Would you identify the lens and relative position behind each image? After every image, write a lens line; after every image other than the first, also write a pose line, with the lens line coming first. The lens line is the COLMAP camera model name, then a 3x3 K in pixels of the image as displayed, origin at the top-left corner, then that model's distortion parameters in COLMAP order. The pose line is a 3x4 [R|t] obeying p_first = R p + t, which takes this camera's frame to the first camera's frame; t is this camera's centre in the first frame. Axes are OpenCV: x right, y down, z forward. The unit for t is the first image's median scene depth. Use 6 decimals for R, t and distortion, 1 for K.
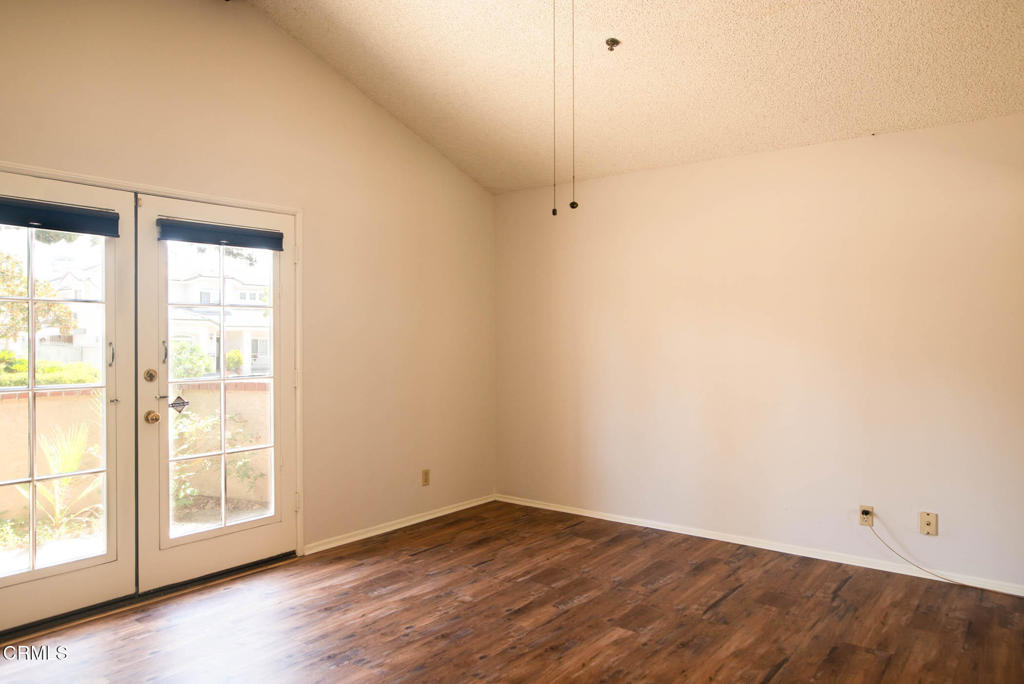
lens RADIAL K [[724.8, 0, 512.0], [0, 724.8, 342.0], [0, 0, 1]] dist [-0.026786, 0.007841]
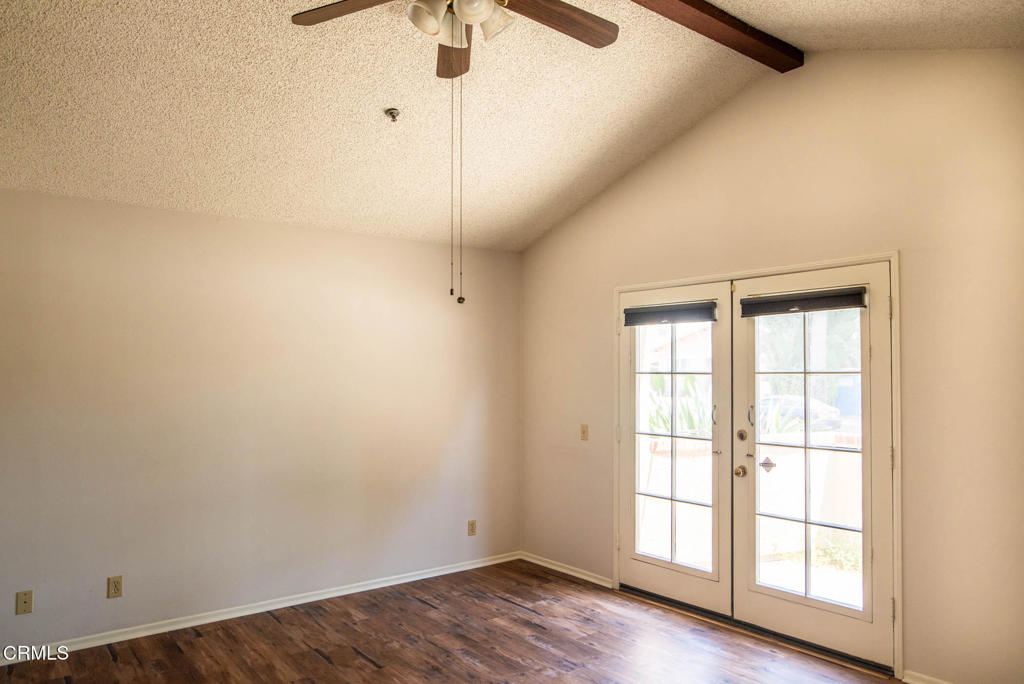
lens RADIAL K [[711.3, 0, 530.3], [0, 711.3, 376.8], [0, 0, 1]] dist [-0.007860, 0.006553]
pose [[-0.230624, 0.001445, -0.973042, 0.693269], [-0.012927, 0.999906, 0.004548, -0.048365], [0.972957, 0.013627, -0.230584, 0.938088]]
